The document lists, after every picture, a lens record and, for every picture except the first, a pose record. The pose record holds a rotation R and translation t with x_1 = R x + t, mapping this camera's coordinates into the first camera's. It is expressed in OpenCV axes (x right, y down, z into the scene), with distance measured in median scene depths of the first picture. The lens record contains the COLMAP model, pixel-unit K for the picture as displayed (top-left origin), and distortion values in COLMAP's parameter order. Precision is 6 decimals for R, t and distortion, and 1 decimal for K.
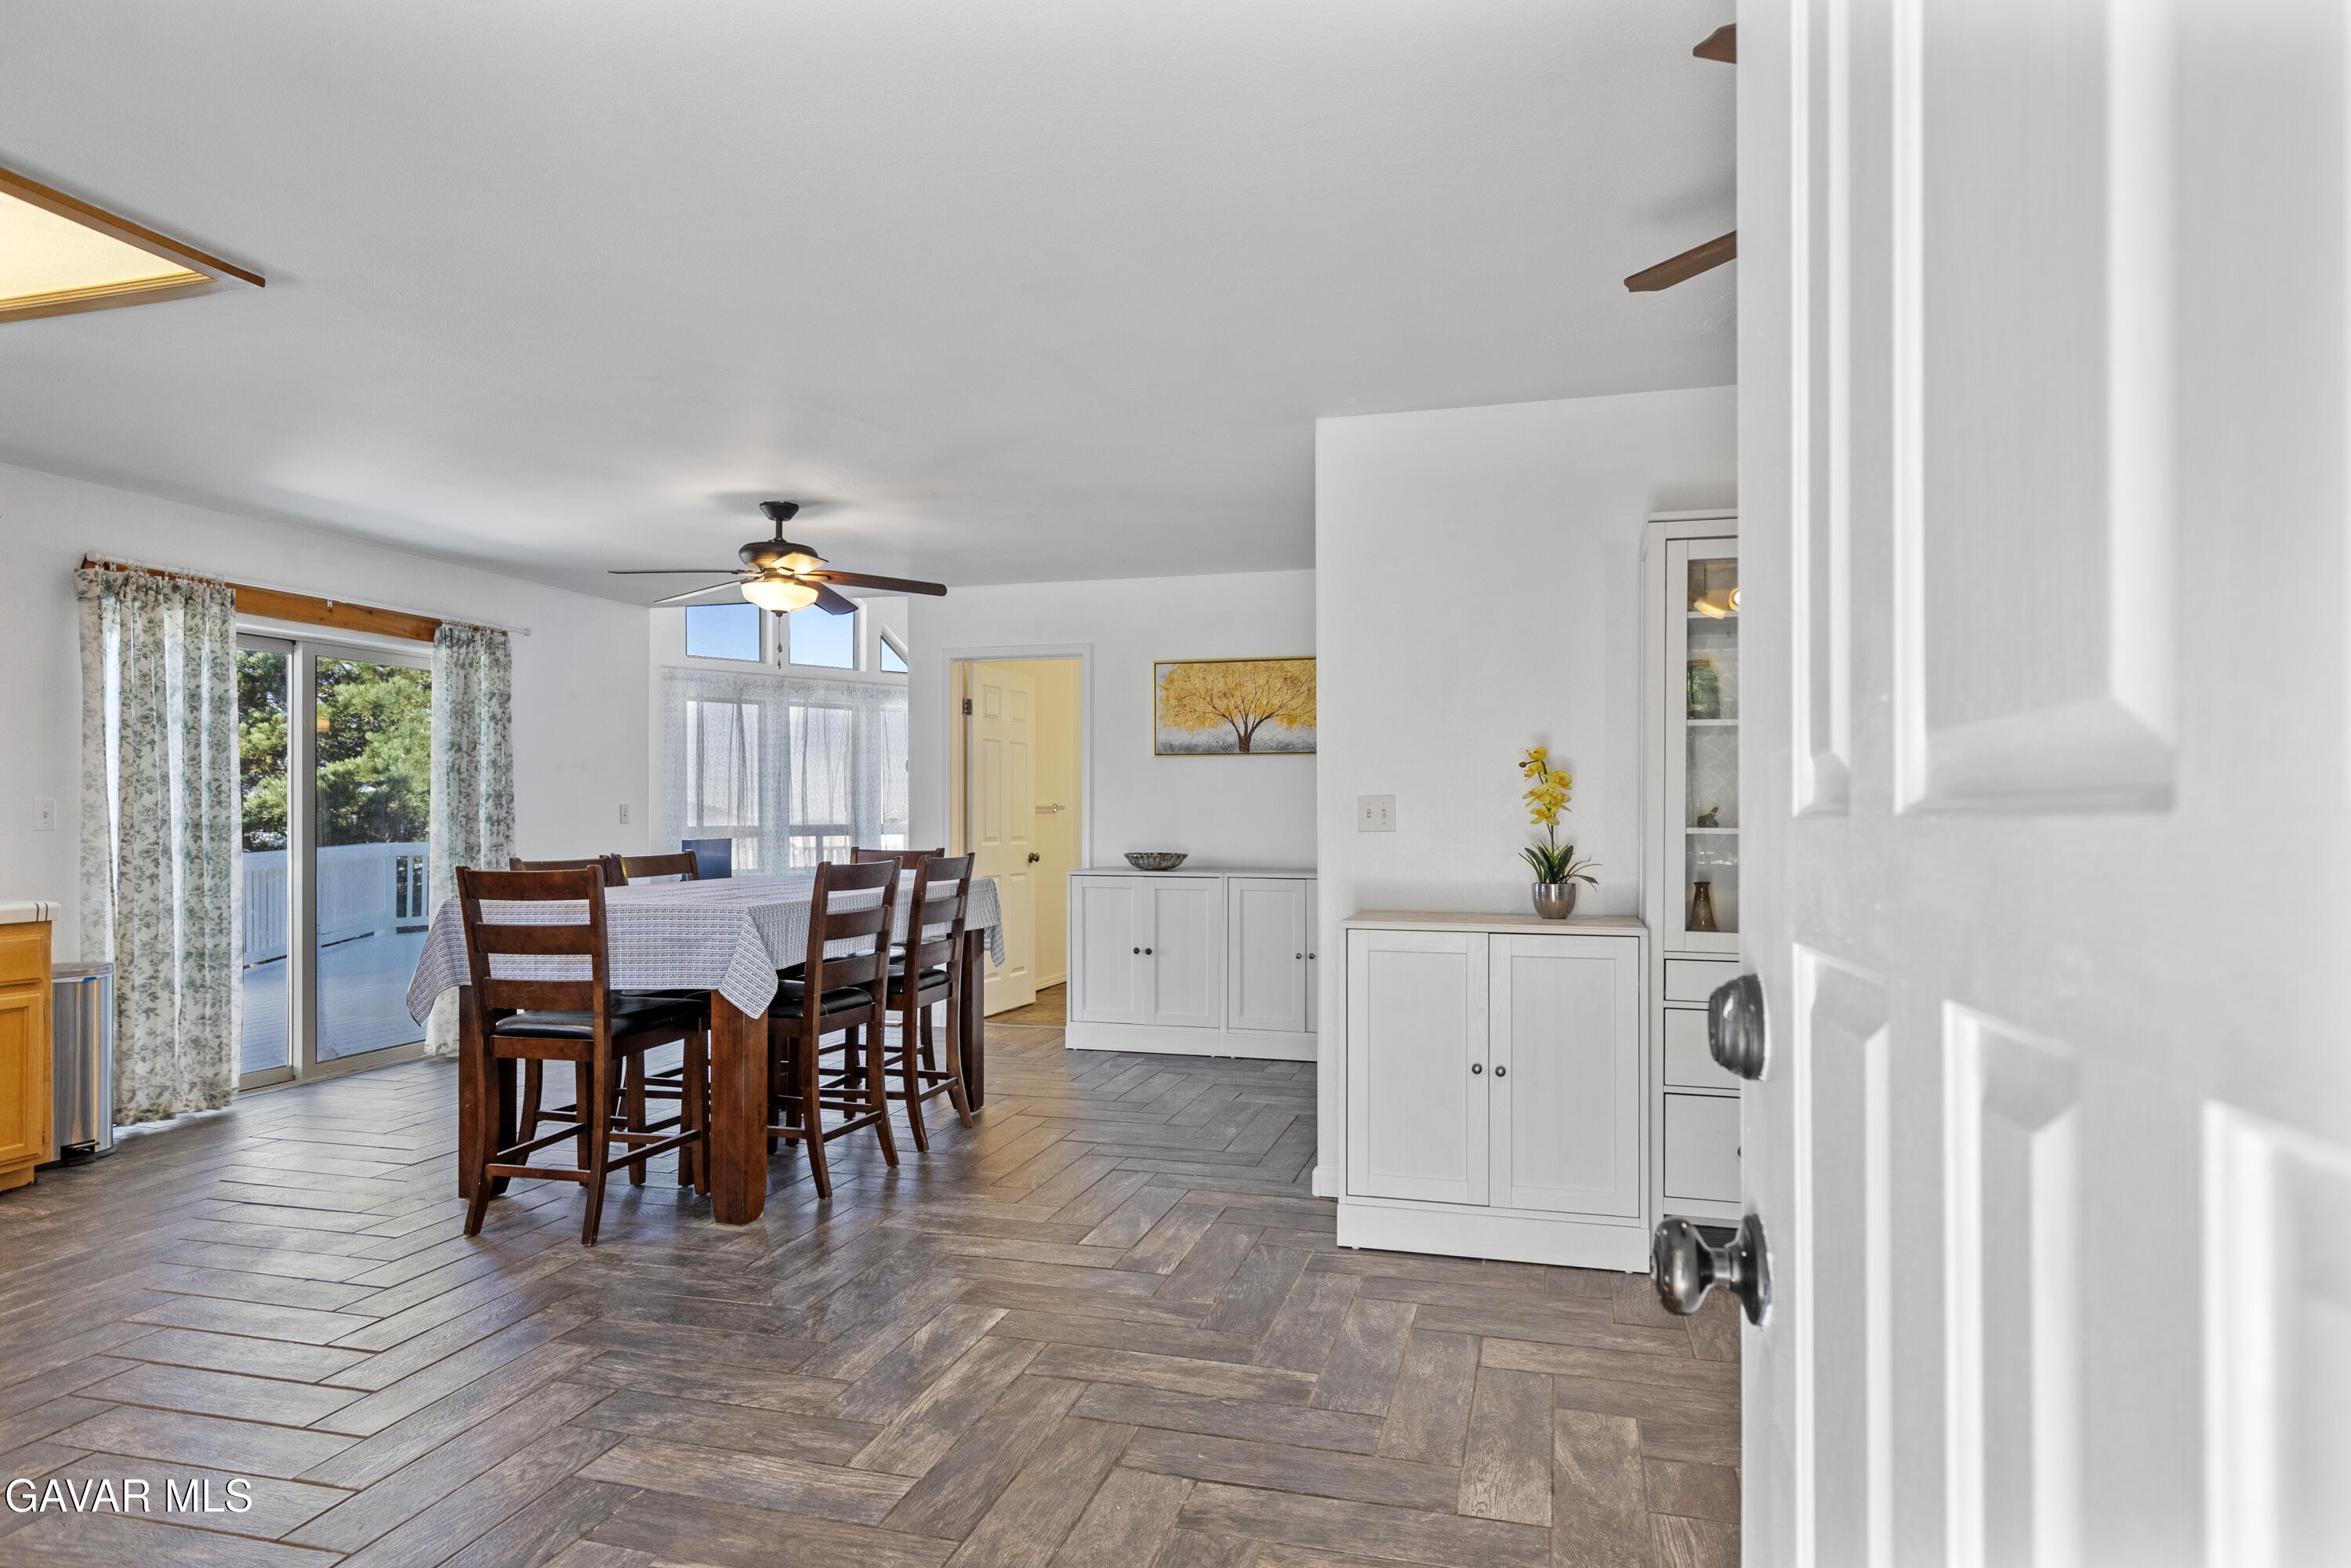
lens RADIAL K [[1304.9, 0, 1187.3], [0, 1304.9, 788.3], [0, 0, 1]] dist [0.004478, 0.001468]
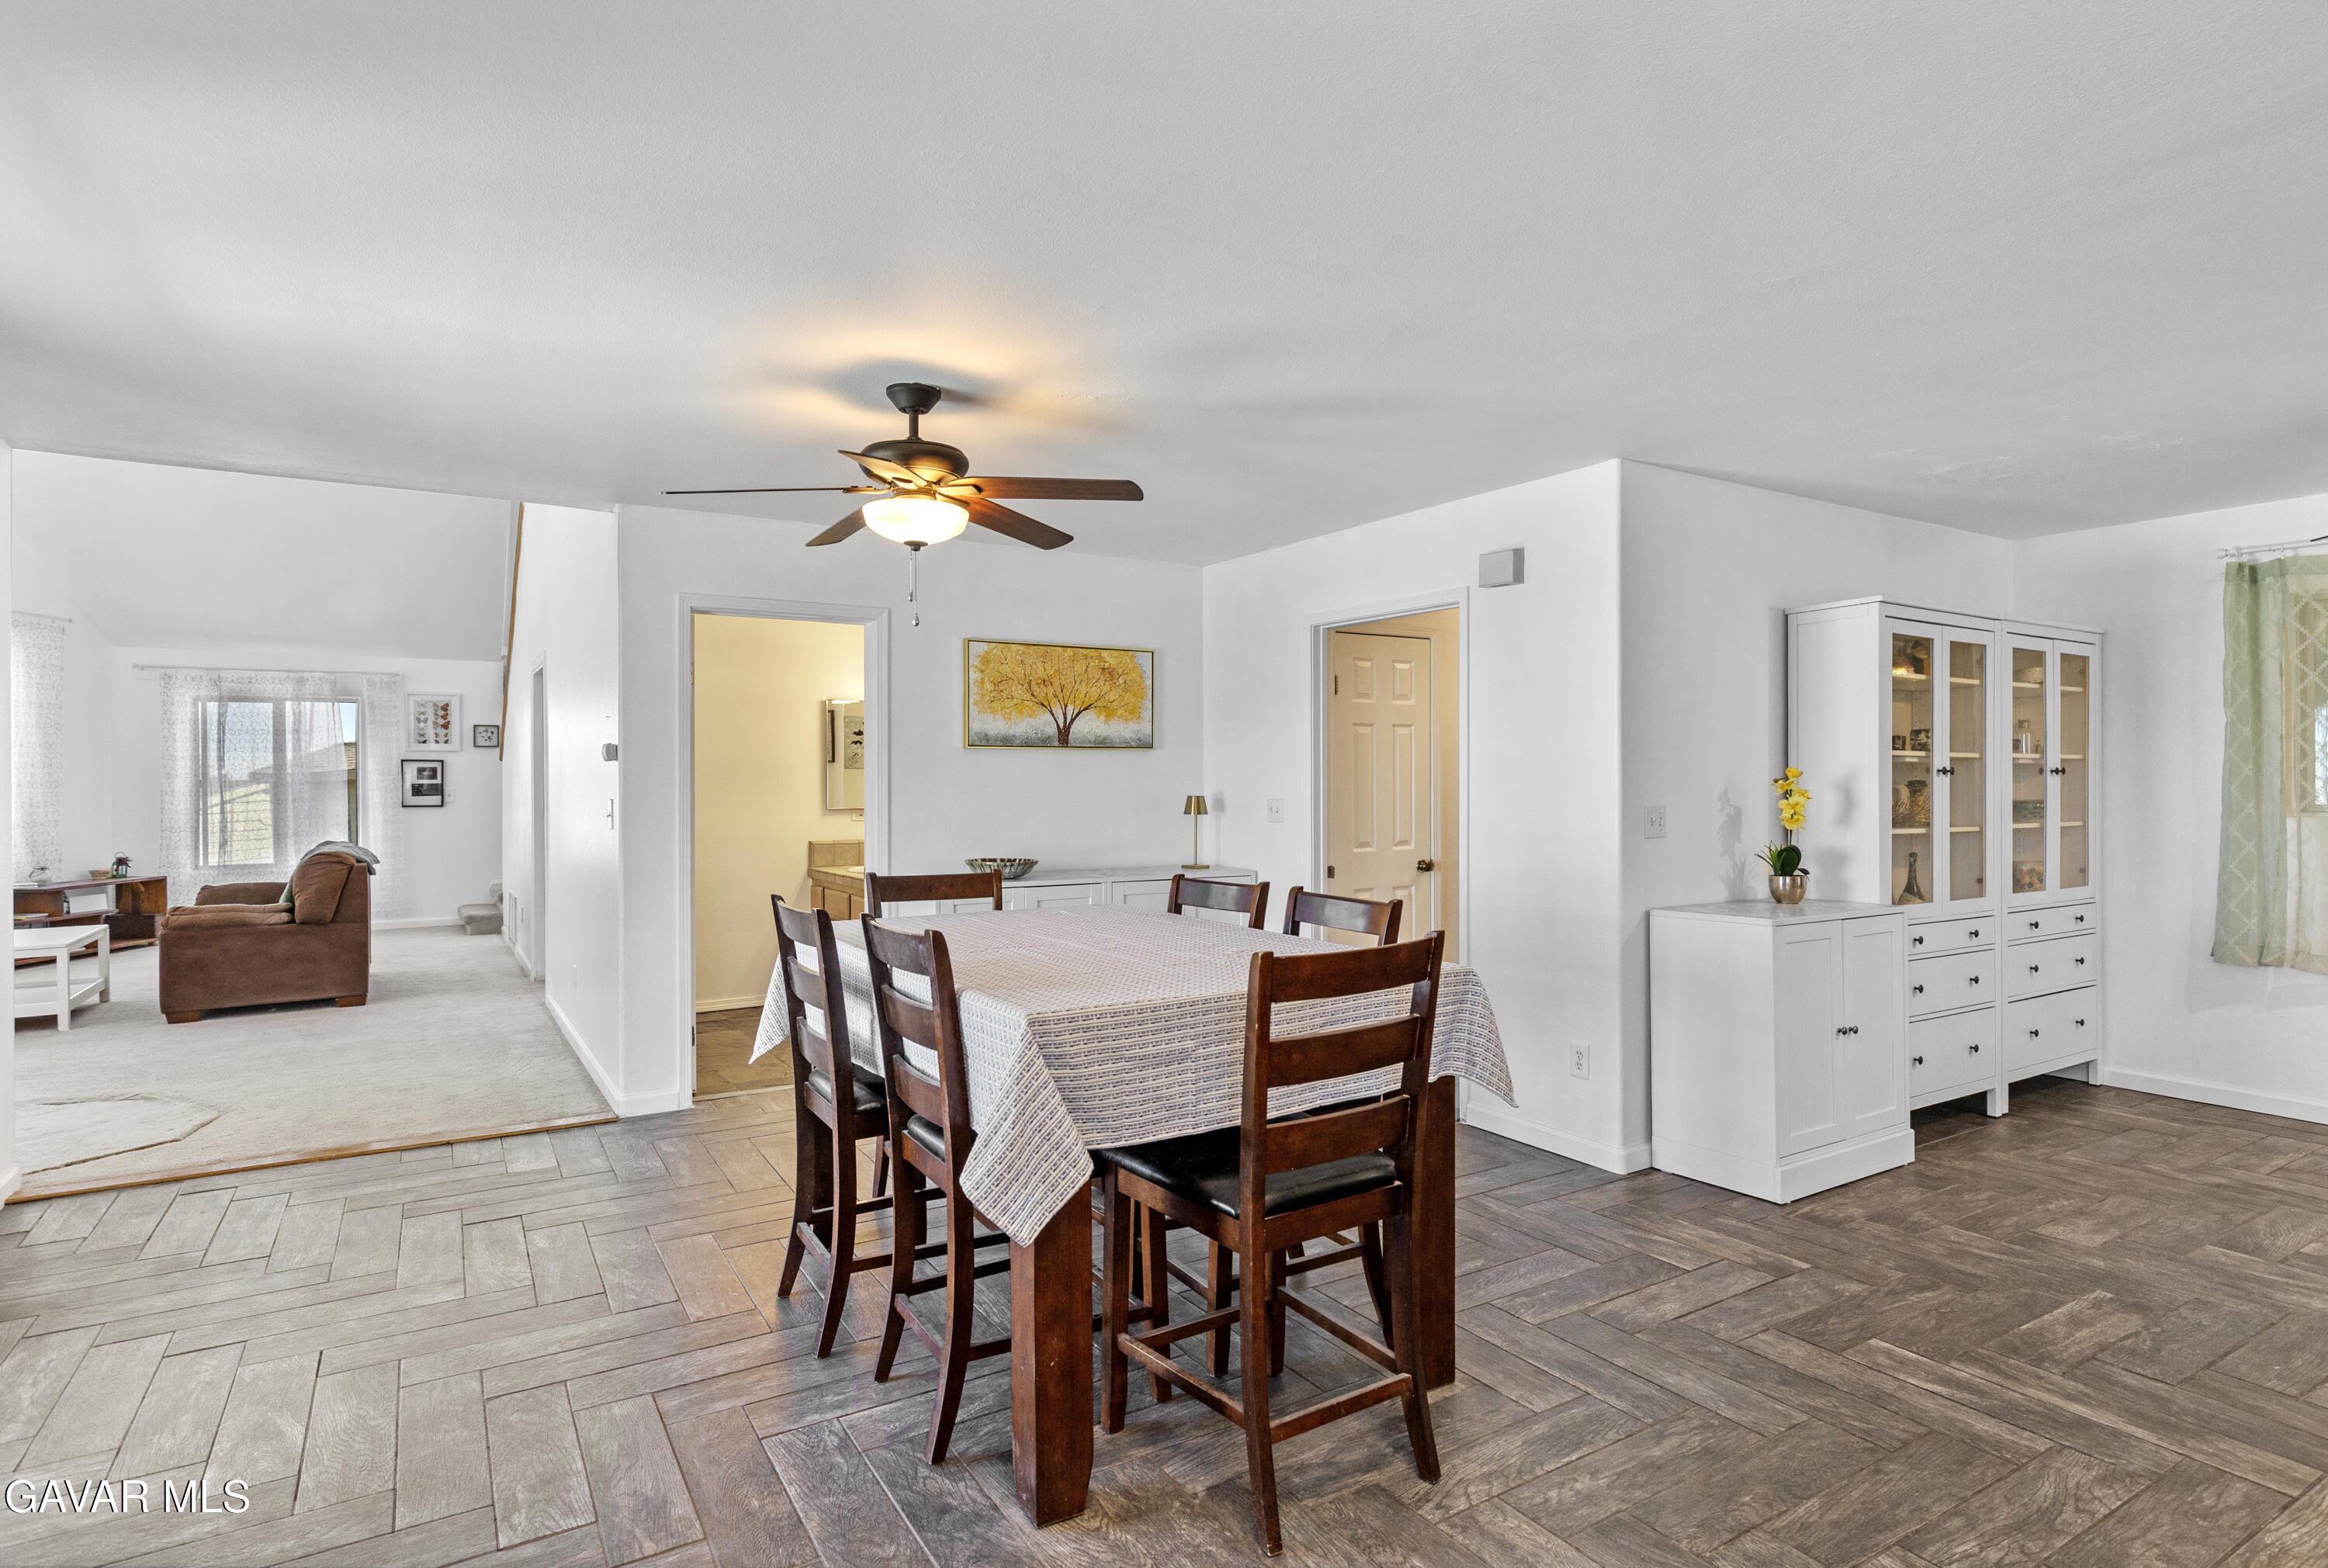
lens RADIAL K [[1226.4, 0, 1175.7], [0, 1226.4, 781.8], [0, 0, 1]] dist [-0.008355, 0.000999]
pose [[0.681727, -0.002583, 0.731602, -0.693911], [-0.010704, 0.999852, 0.013504, -0.018583], [-0.731528, -0.017038, 0.681599, 0.449557]]
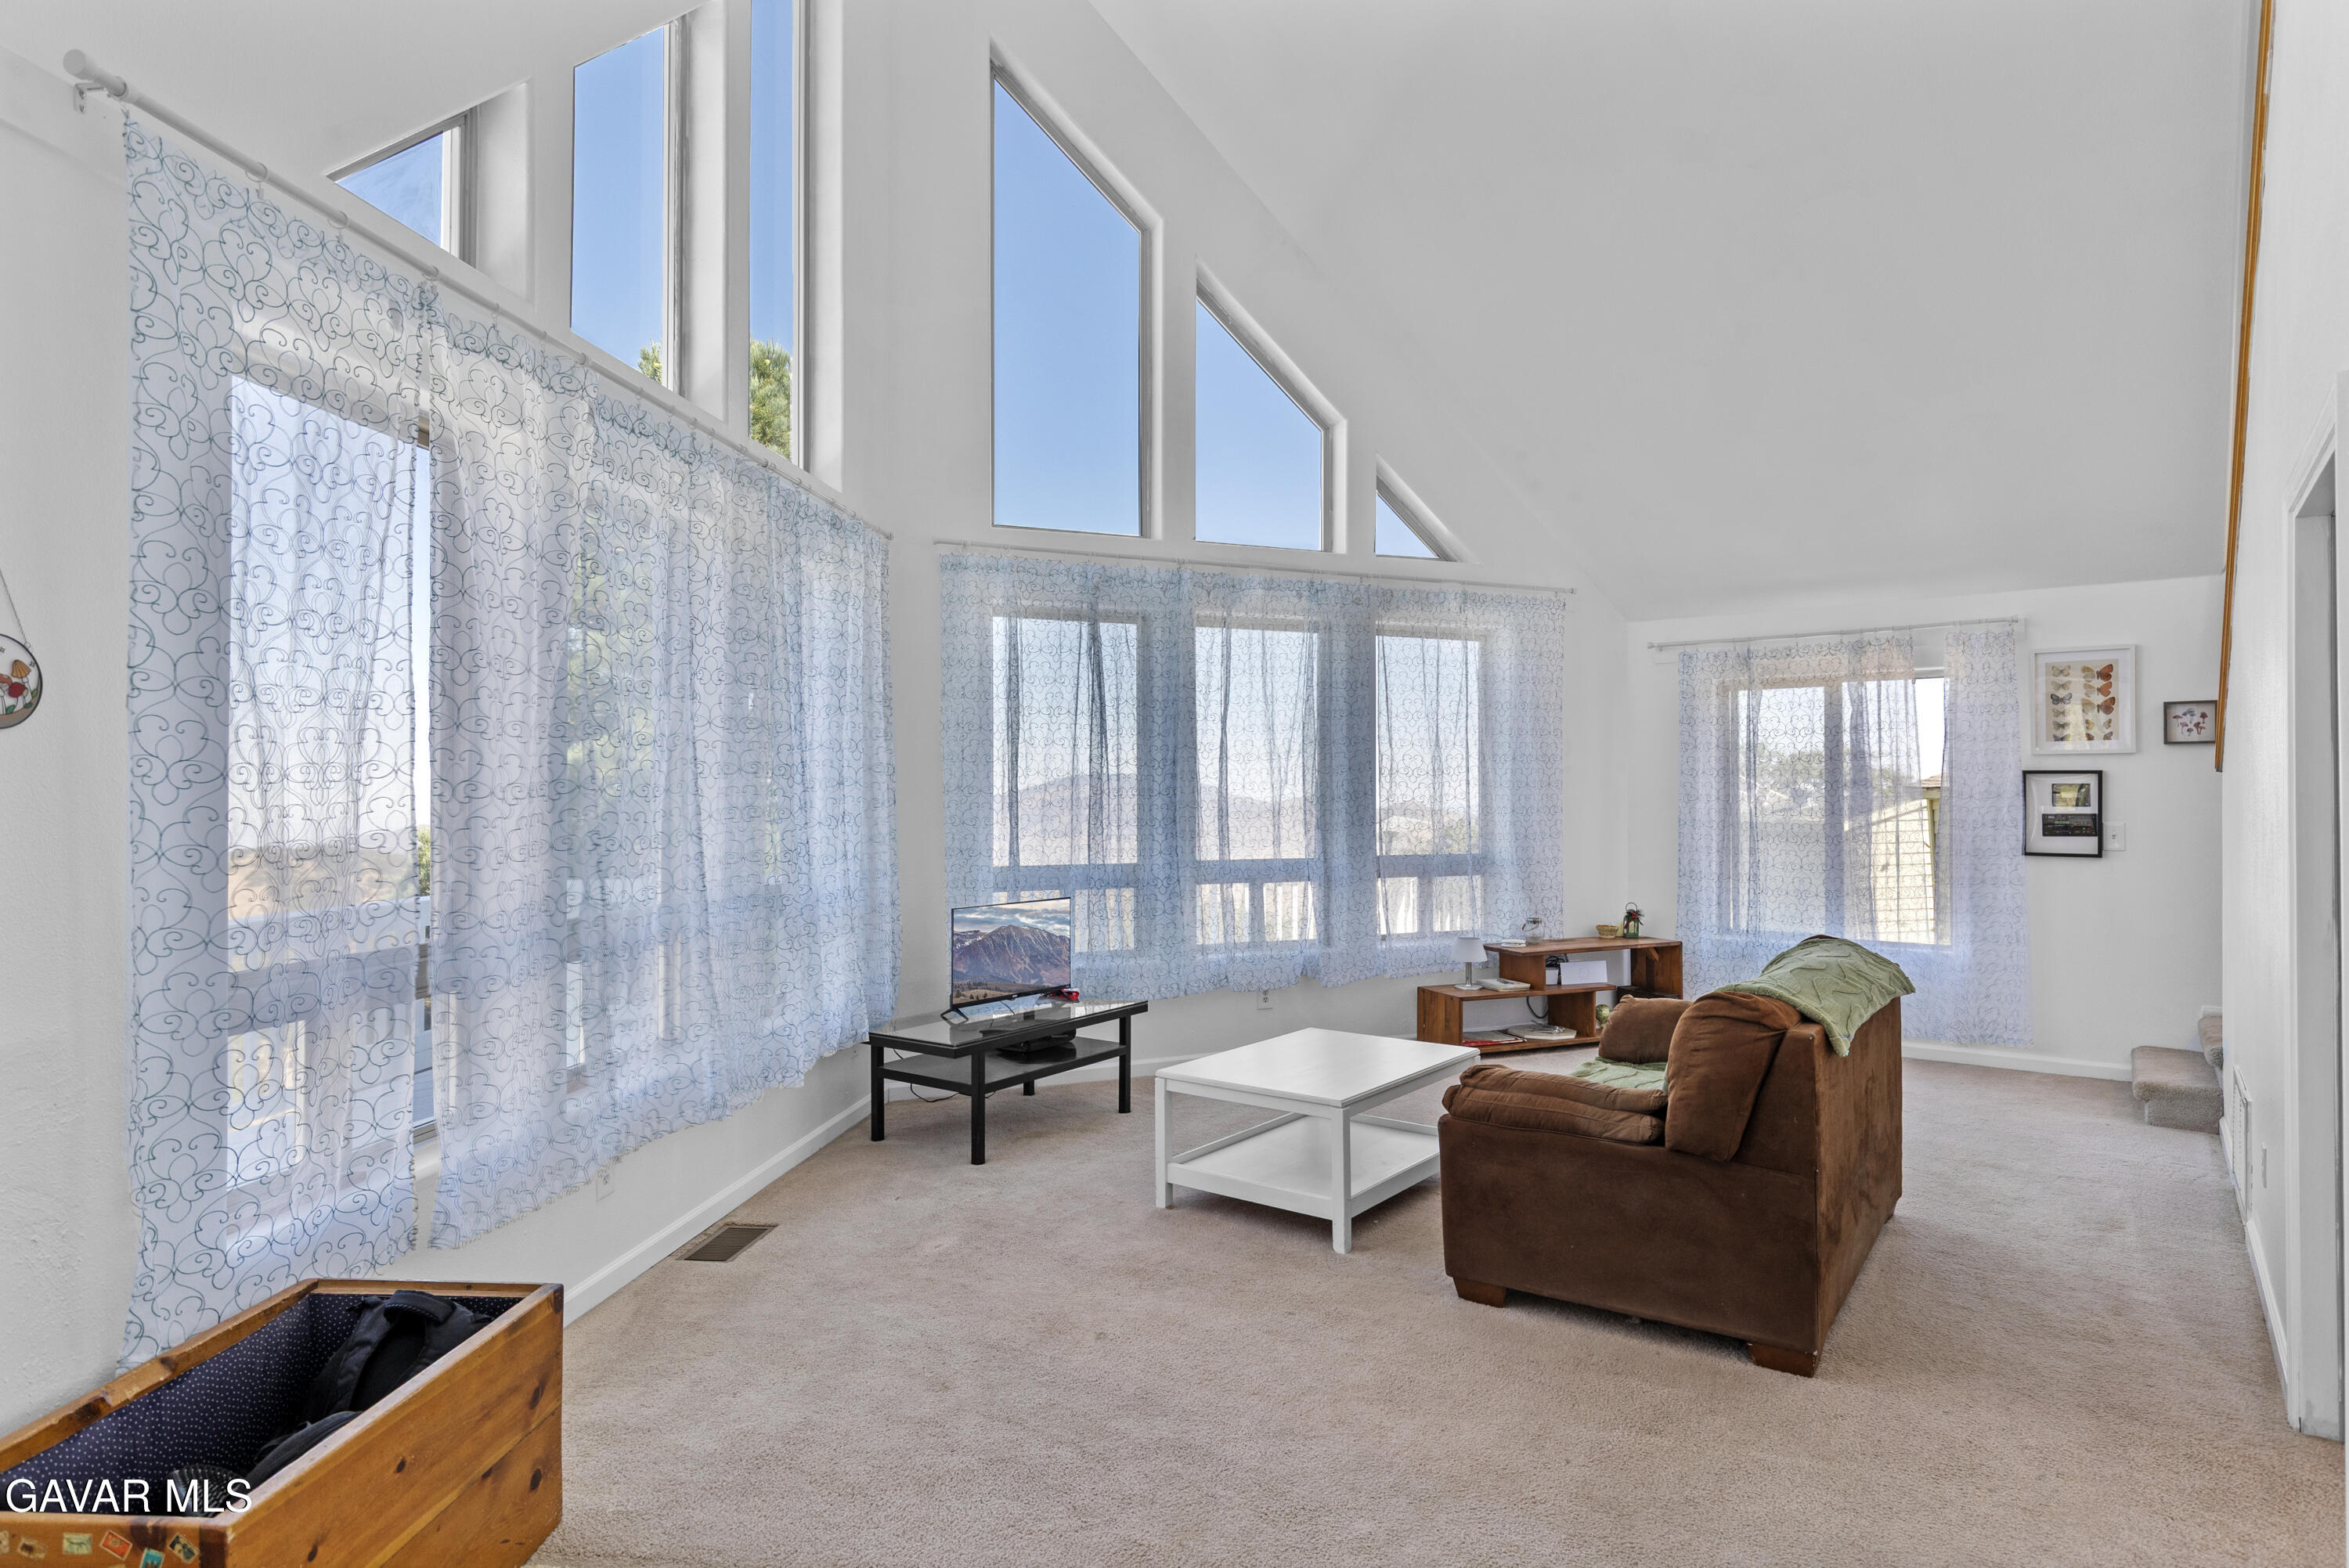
lens RADIAL K [[1303.6, 0, 1186.3], [0, 1303.6, 788.3], [0, 0, 1]] dist [0.004478, 0.001468]
pose [[0.932932, 0.000634, -0.360051, -0.346501], [0.004728, 0.999891, 0.014011, -0.018972], [0.360020, -0.014773, 0.932827, 1.437172]]
